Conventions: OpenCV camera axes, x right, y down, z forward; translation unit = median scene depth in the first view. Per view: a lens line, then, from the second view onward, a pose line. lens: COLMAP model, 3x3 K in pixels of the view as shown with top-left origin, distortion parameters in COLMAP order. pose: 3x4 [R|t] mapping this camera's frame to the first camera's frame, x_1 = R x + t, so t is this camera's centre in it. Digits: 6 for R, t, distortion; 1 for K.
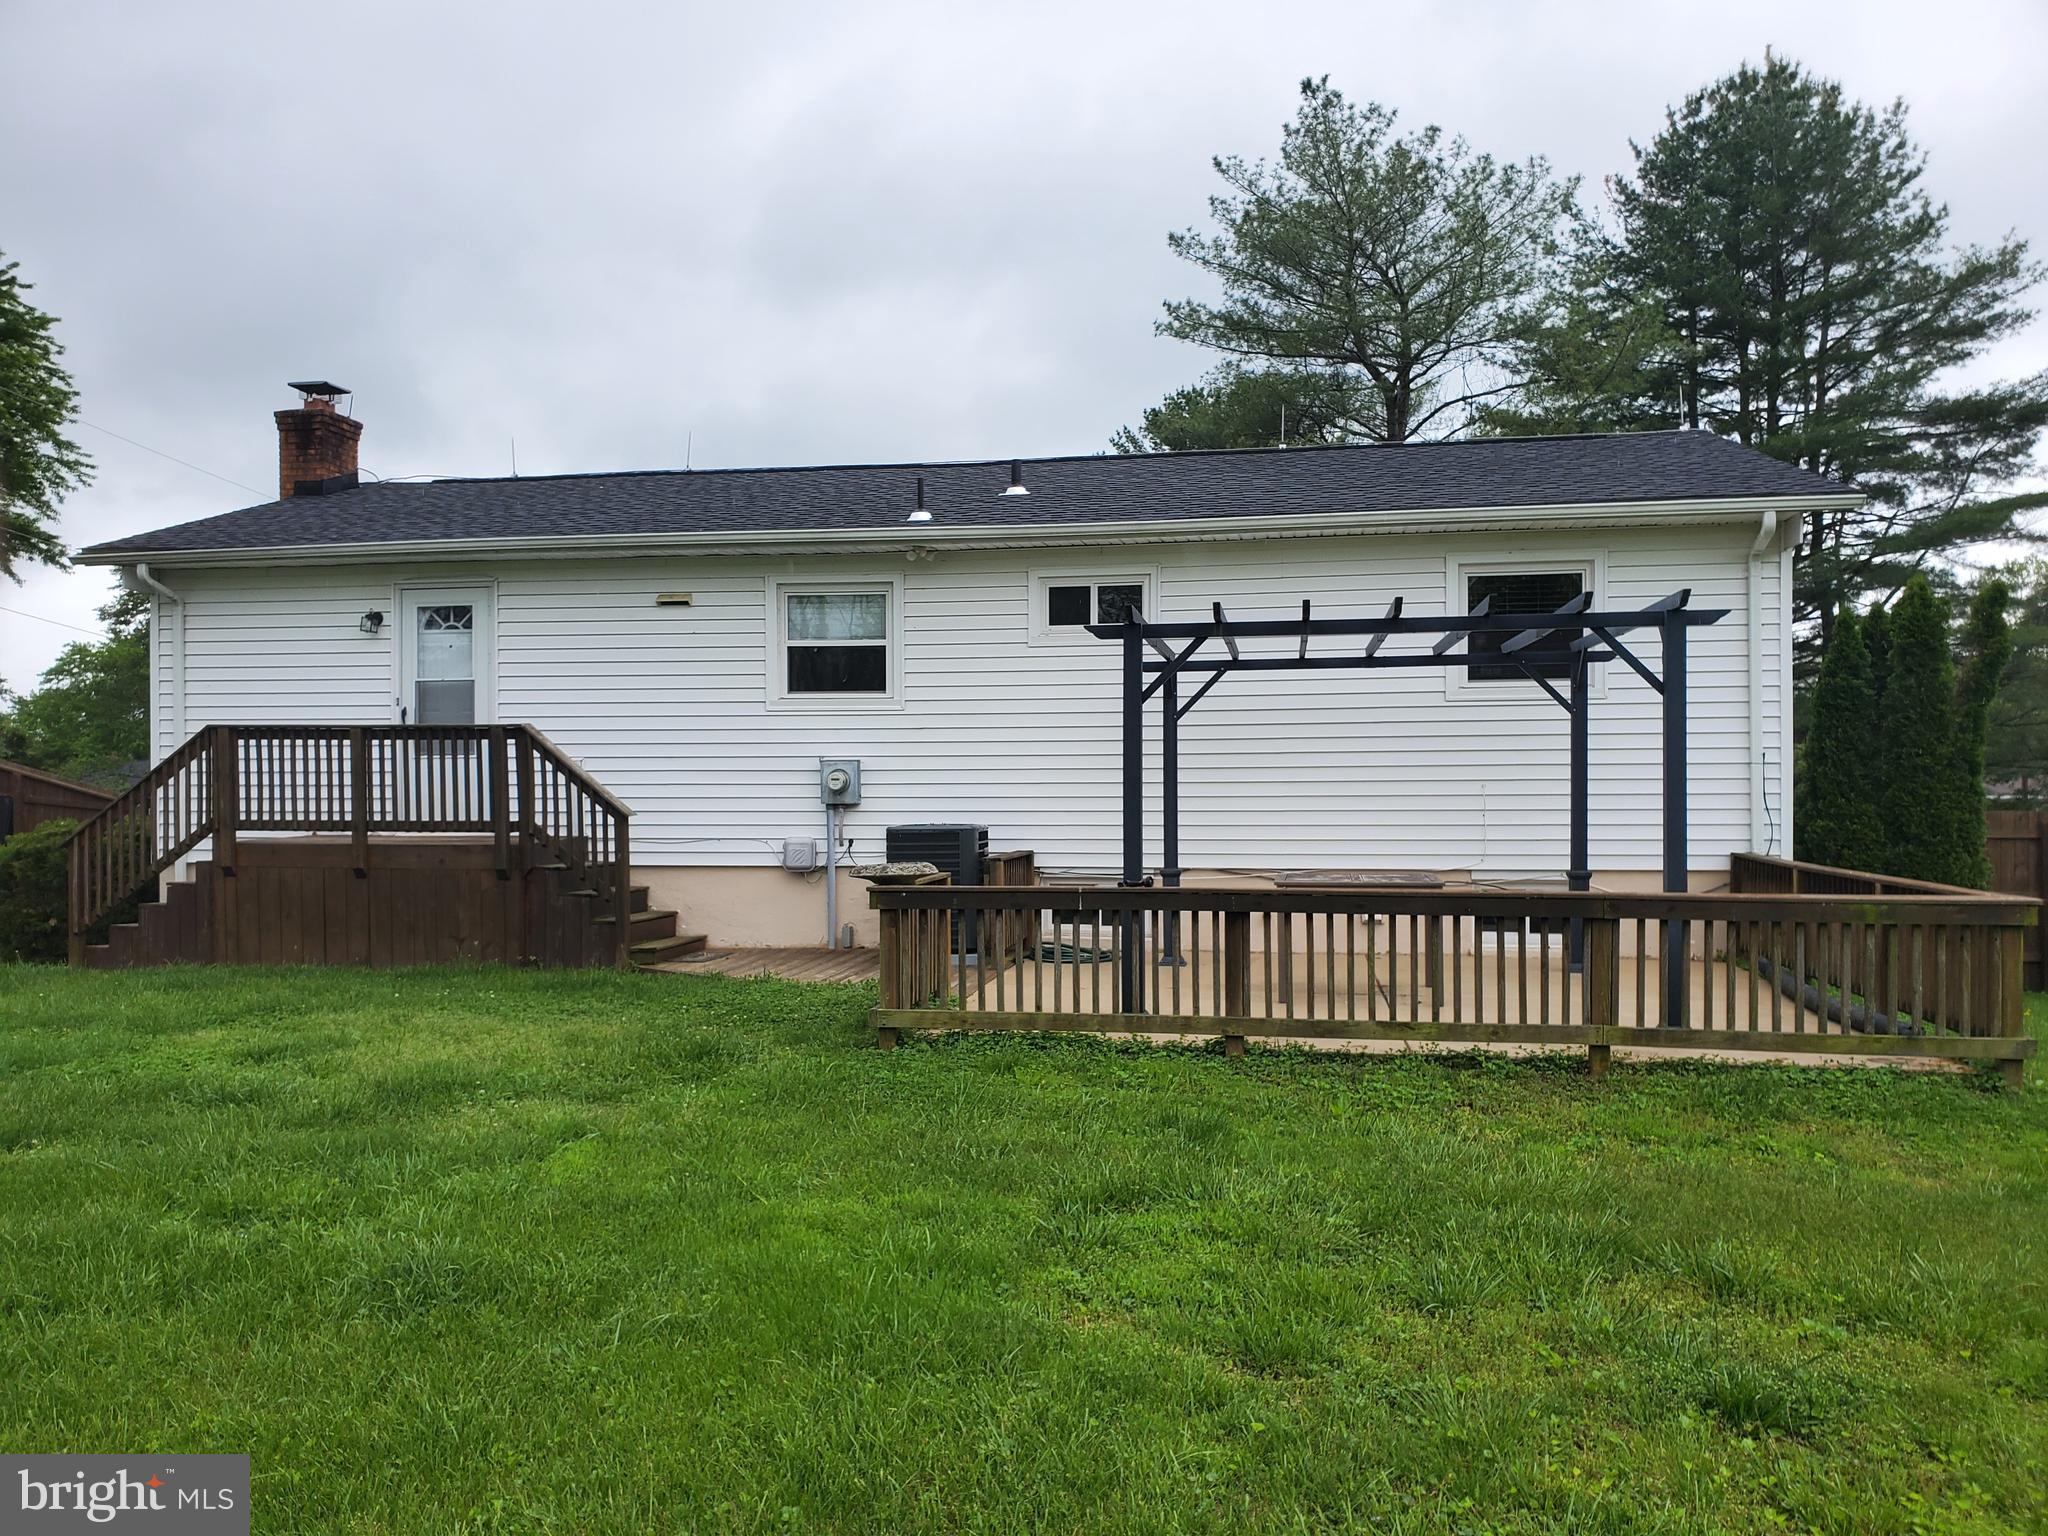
lens RADIAL K [[1582.6, 0, 1010.6], [0, 1582.6, 786.2], [0, 0, 1]] dist [0.054664, -0.064982]
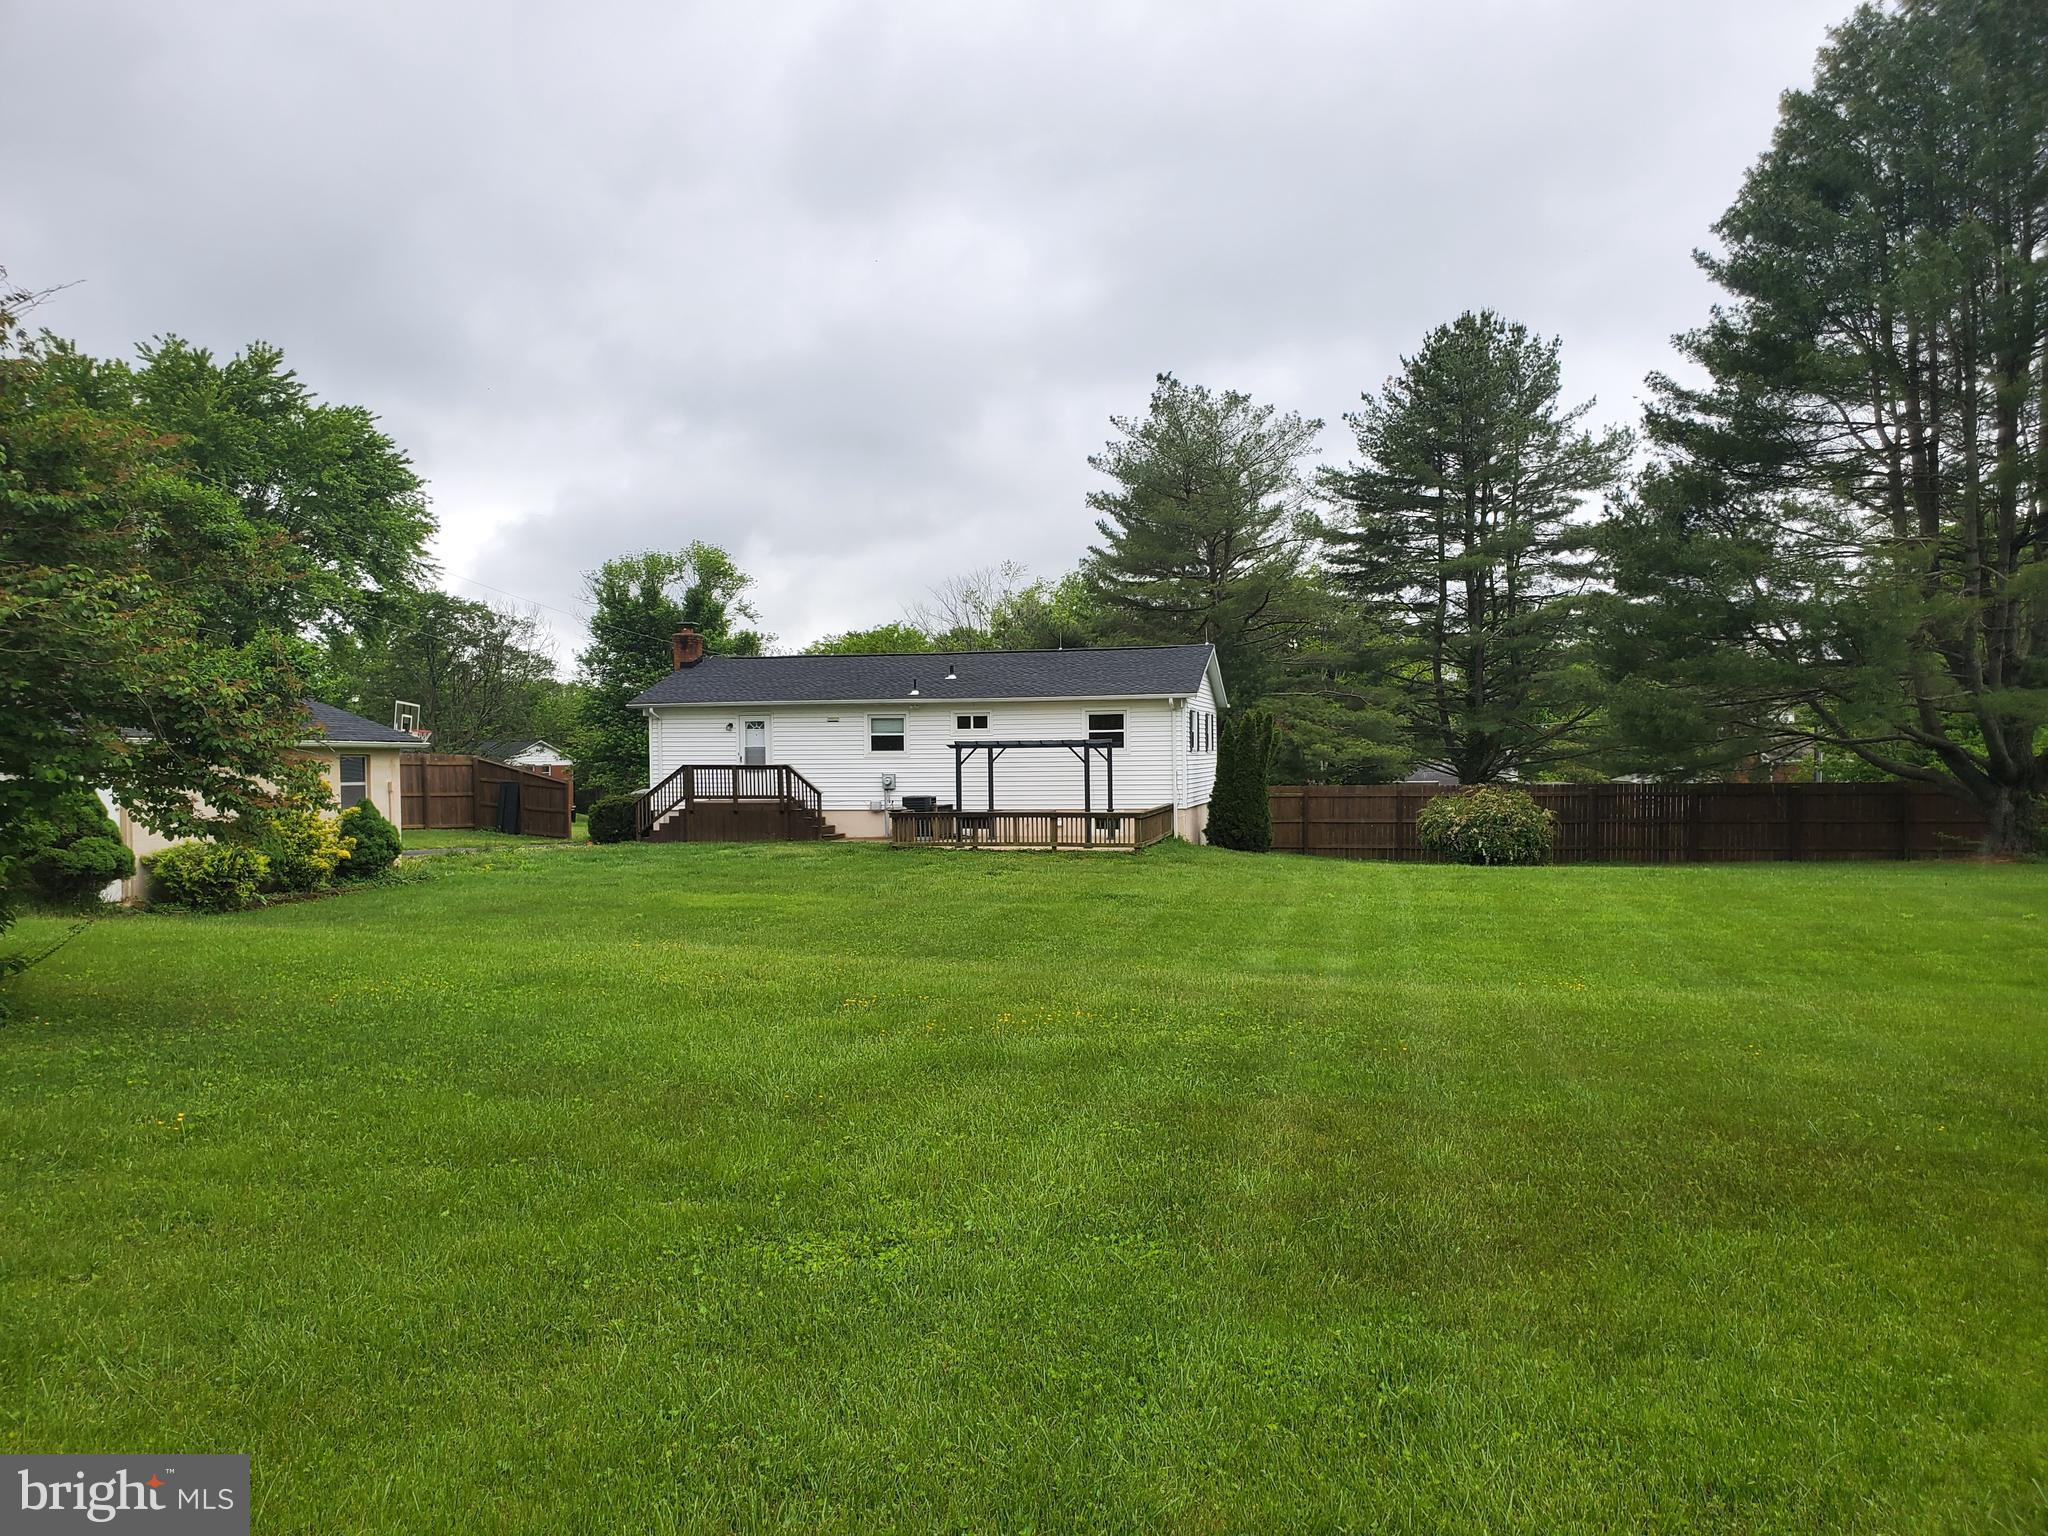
lens RADIAL K [[1582.6, 0, 1020.3], [0, 1582.6, 773.0], [0, 0, 1]] dist [0.054664, -0.064982]
pose [[0.998488, -0.006881, -0.054540, 0.299471], [0.007875, 0.999806, 0.018041, -0.069399], [0.054406, -0.018443, 0.998349, -1.945730]]
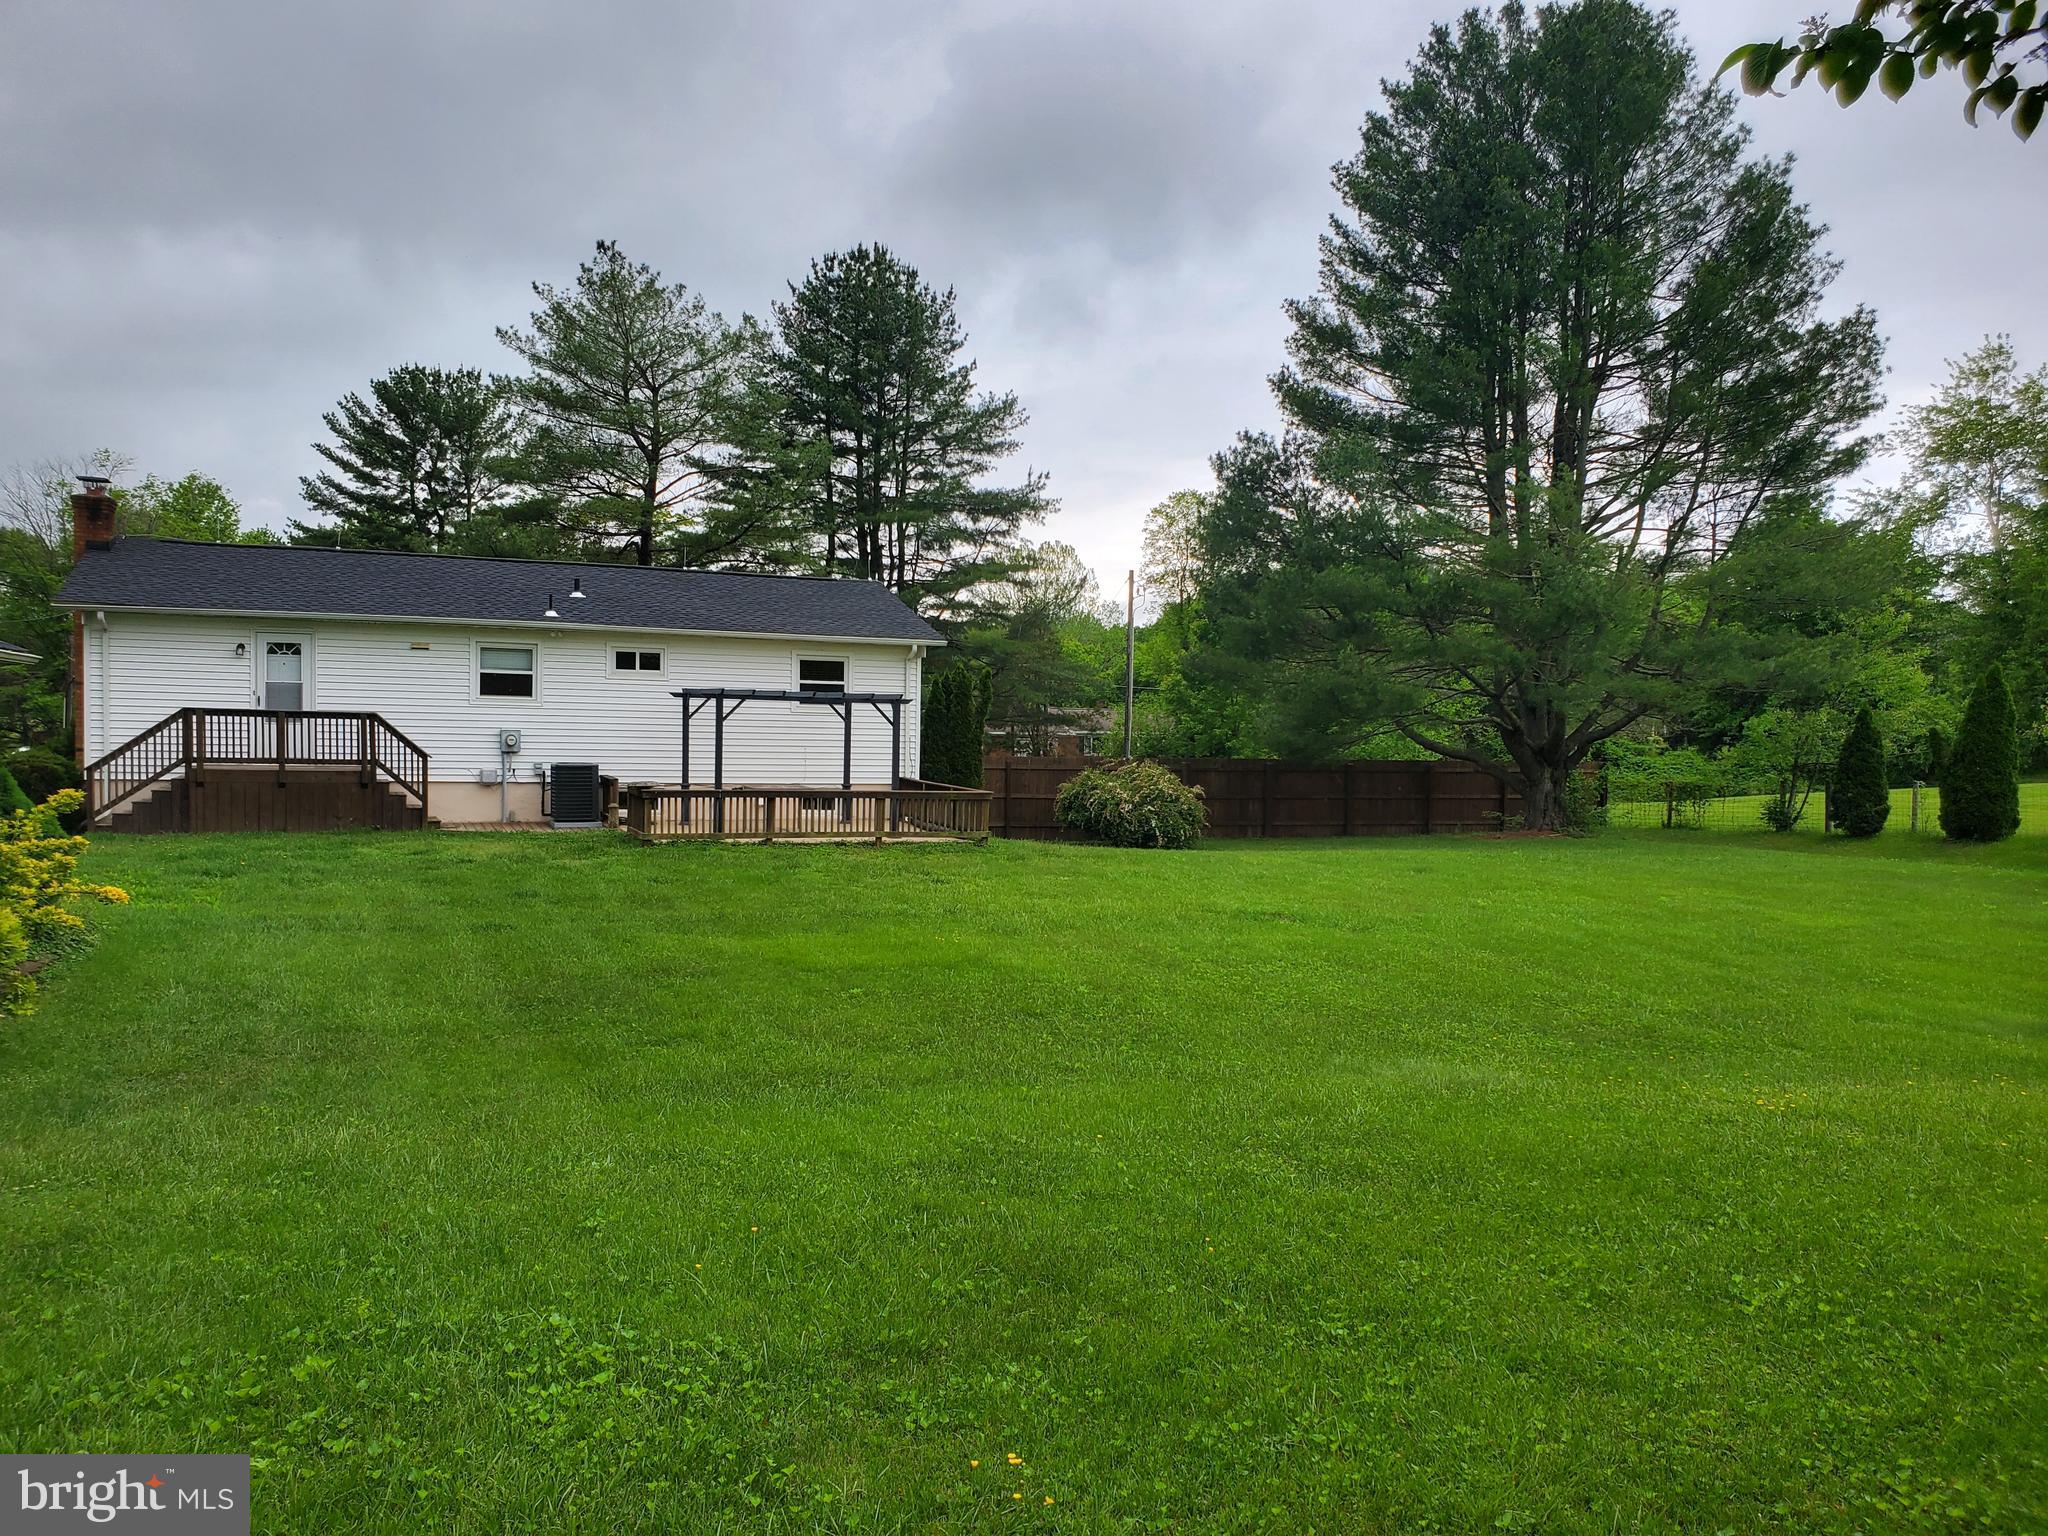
lens RADIAL K [[1582.6, 0, 1017.0], [0, 1582.6, 767.4], [0, 0, 1]] dist [0.054664, -0.064982]
pose [[0.844633, 0.005928, 0.535312, -0.653420], [-0.027552, 0.999095, 0.032409, -0.052996], [-0.534636, -0.042123, 0.844032, -1.087314]]
